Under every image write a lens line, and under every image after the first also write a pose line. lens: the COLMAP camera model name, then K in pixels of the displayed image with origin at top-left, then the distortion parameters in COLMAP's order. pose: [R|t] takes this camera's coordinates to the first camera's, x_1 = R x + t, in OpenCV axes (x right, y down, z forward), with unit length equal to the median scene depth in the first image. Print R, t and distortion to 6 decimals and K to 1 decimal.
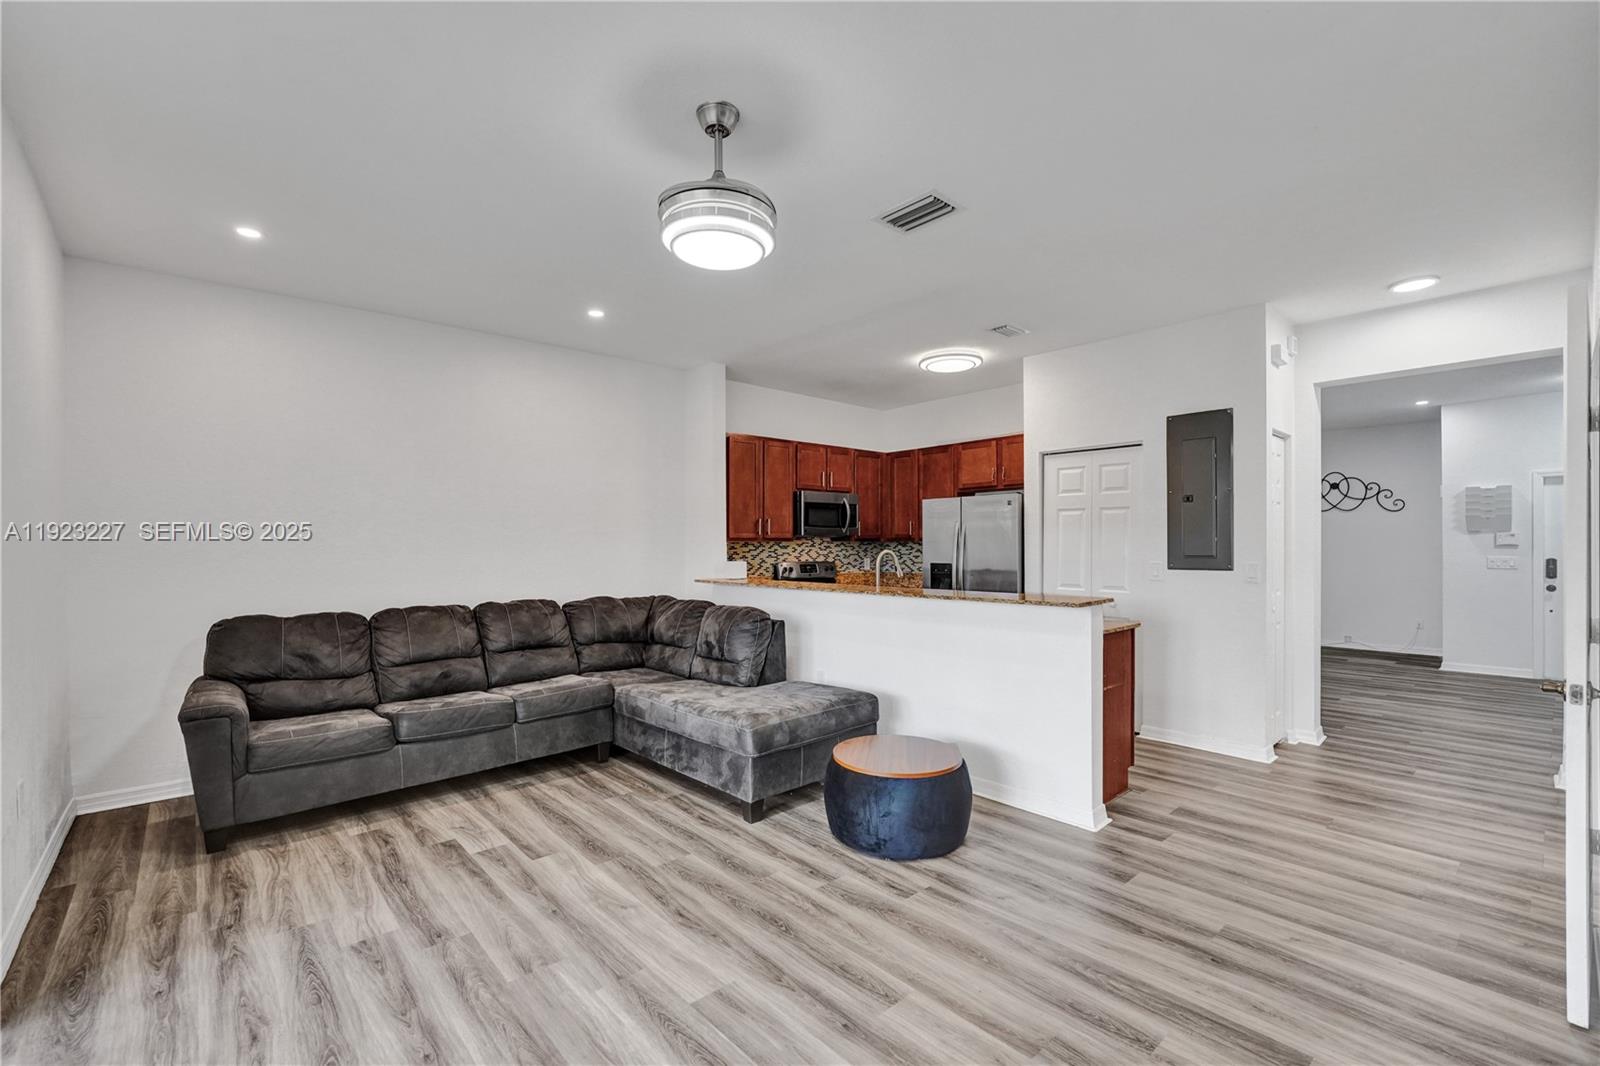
lens RADIAL K [[657.9, 0, 787.8], [0, 657.9, 538.0], [0, 0, 1]] dist [0.004464, 0.000671]
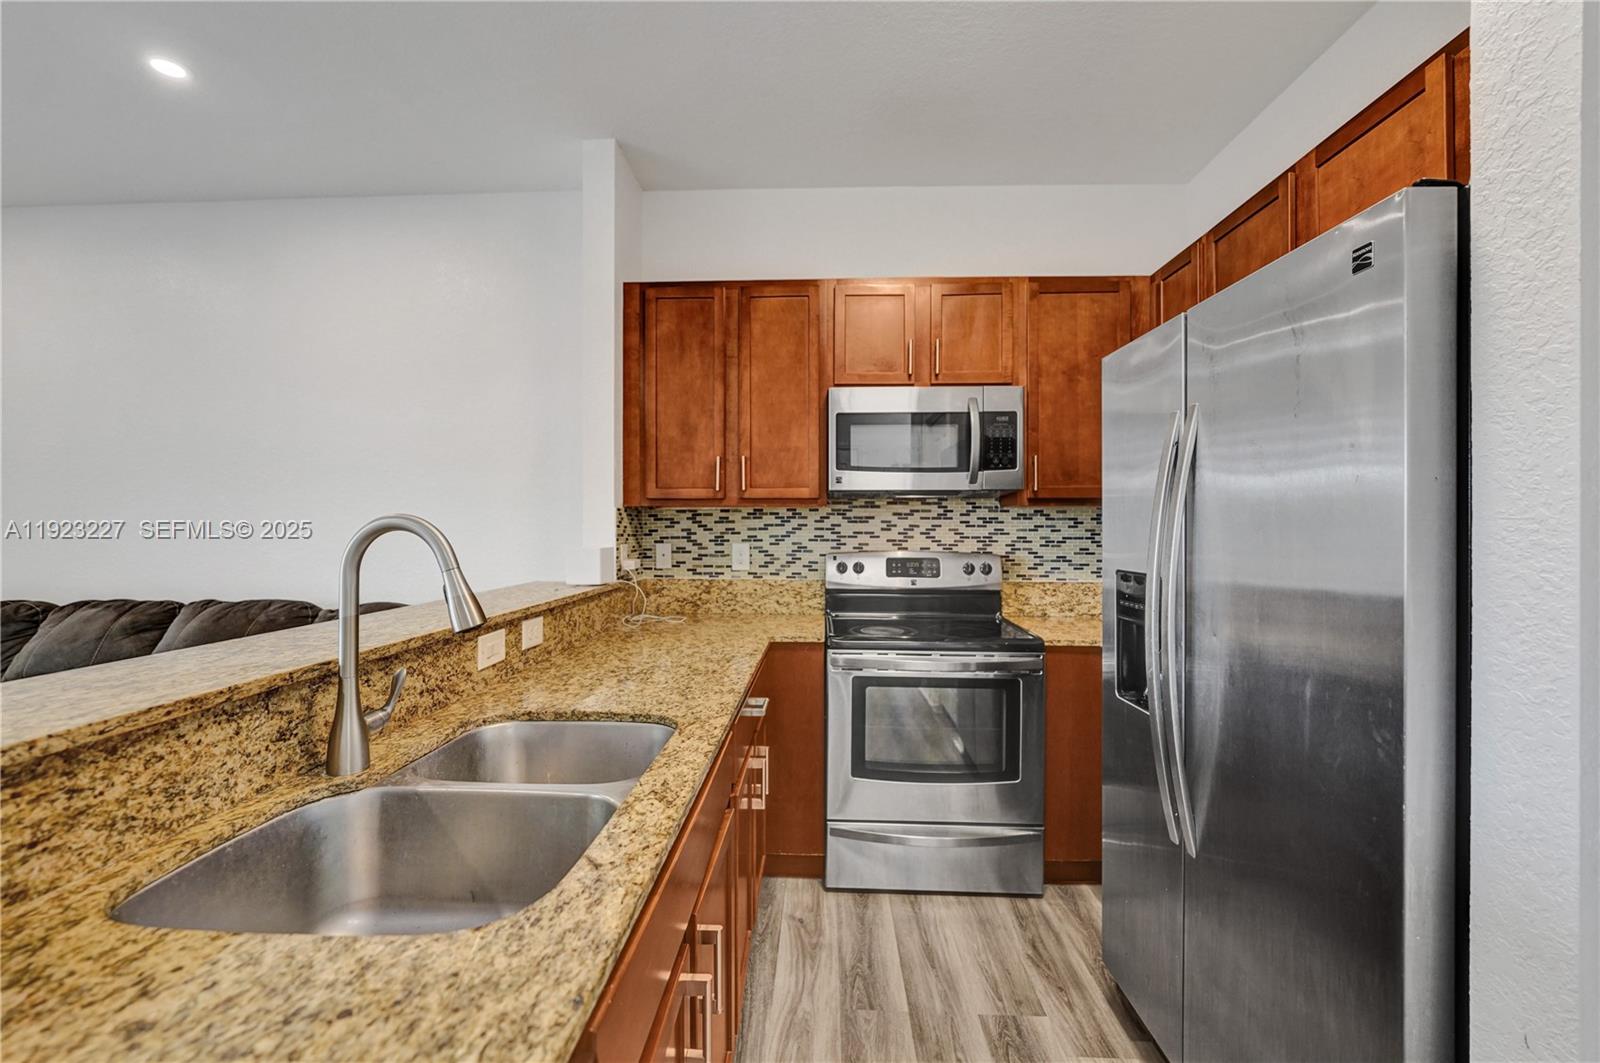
lens RADIAL K [[654.1, 0, 799.7], [0, 654.1, 526.3], [0, 0, 1]] dist [-0.027055, 0.001815]
pose [[0.735250, 0.006021, -0.677769, 0.288902], [0.001290, 0.999946, 0.010282, 0.014171], [0.677795, -0.008434, 0.735203, 0.647868]]
